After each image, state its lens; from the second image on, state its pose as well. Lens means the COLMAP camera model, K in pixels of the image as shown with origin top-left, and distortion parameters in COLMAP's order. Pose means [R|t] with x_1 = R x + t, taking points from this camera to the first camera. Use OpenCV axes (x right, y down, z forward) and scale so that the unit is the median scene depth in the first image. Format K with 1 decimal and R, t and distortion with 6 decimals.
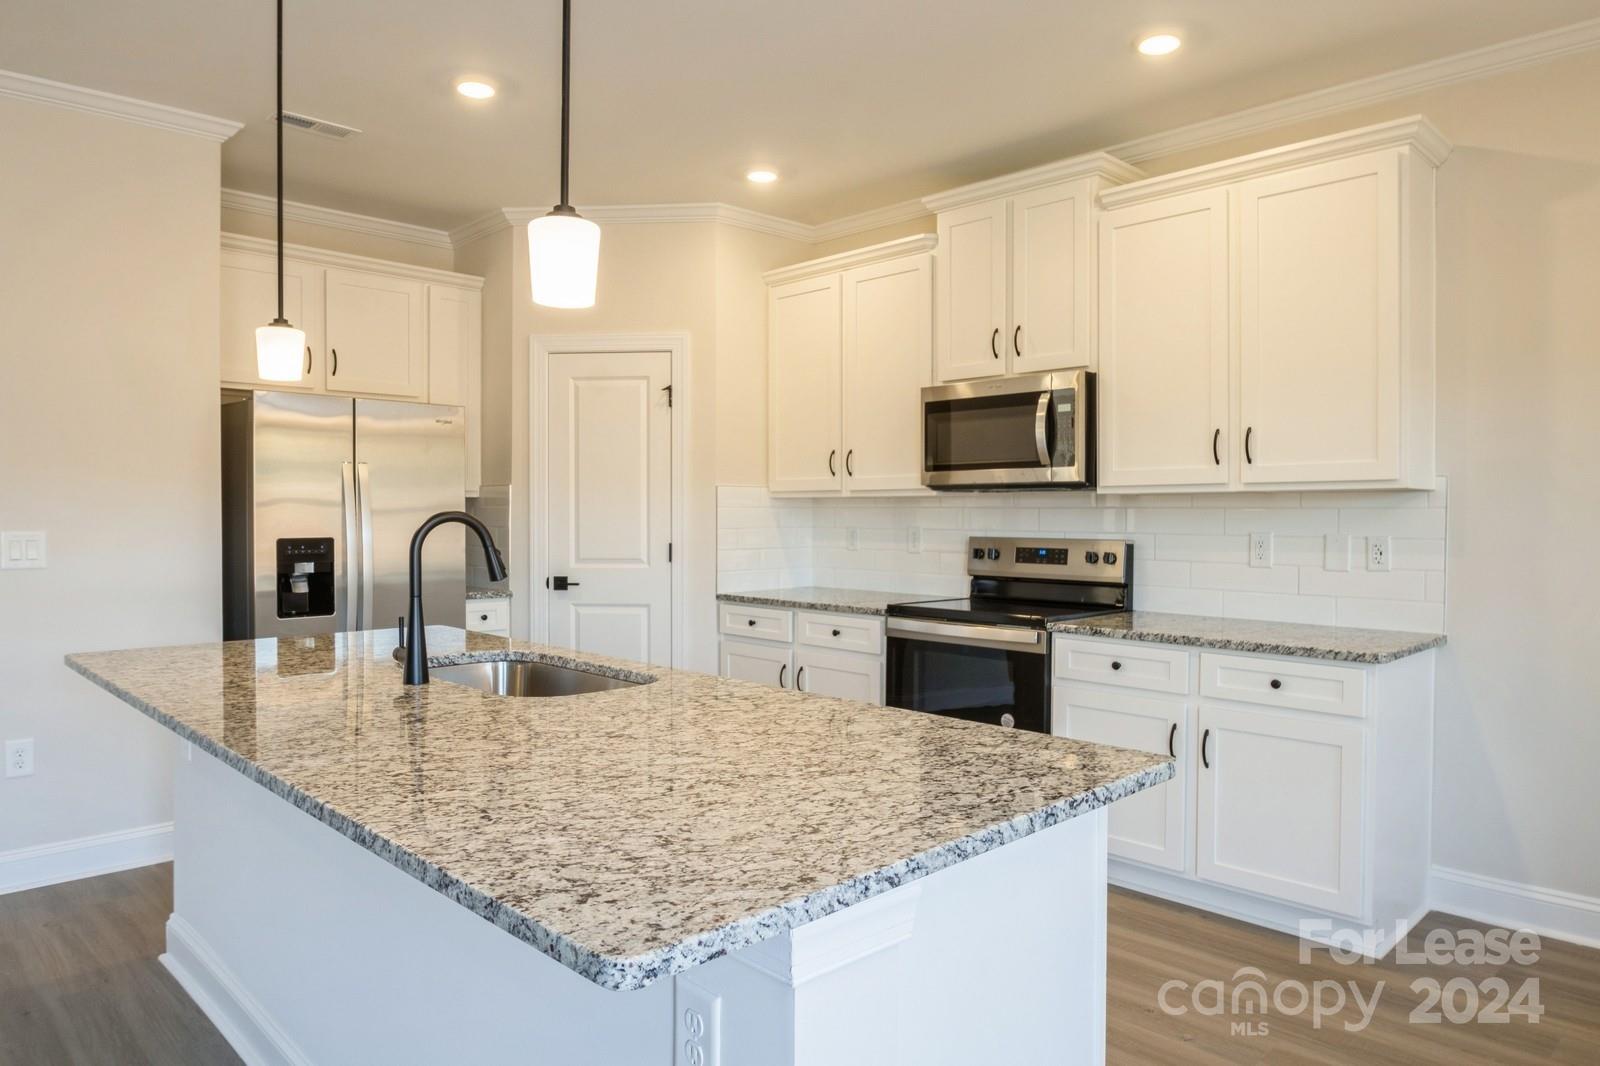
lens RADIAL K [[1043.8, 0, 800.0], [0, 1043.8, 533.0], [0, 0, 1]] dist [-0.015868, -0.001160]
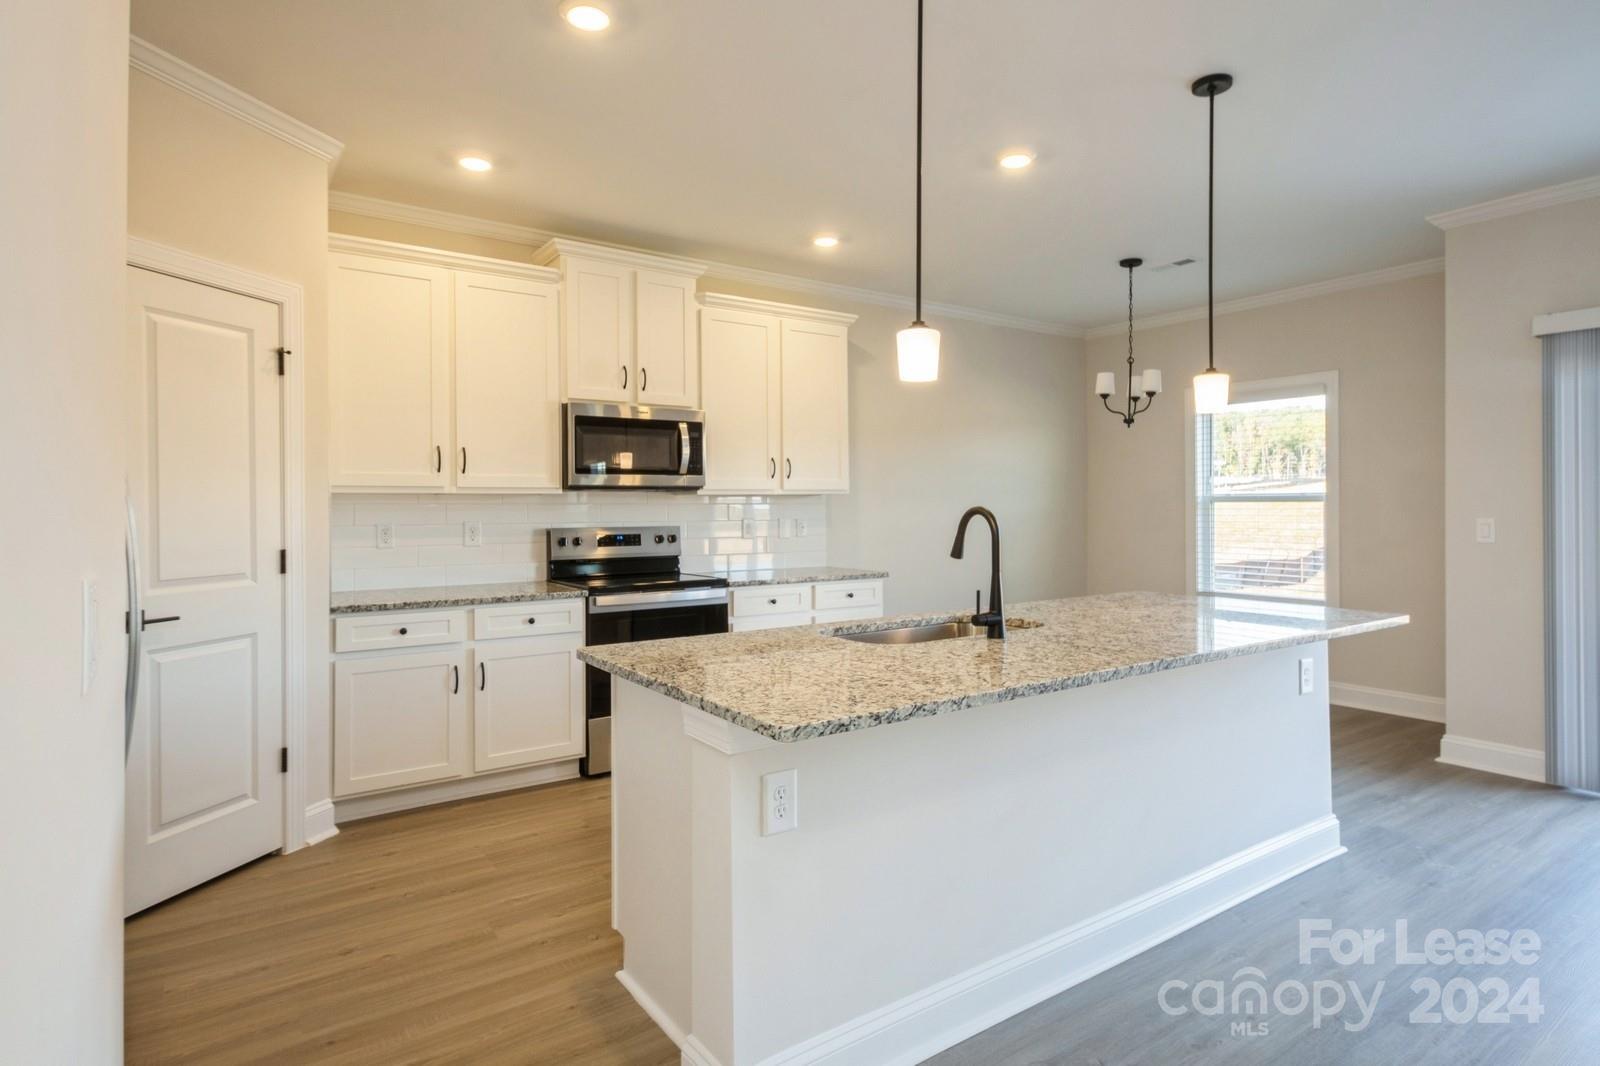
lens RADIAL K [[849.9, 0, 802.4], [0, 849.9, 516.2], [0, 0, 1]] dist [0.030843, -0.036763]
pose [[0.166684, -0.012584, 0.985930, -0.890326], [0.026007, 0.999627, 0.008362, -0.013215], [-0.985667, 0.024248, 0.166949, 0.656472]]
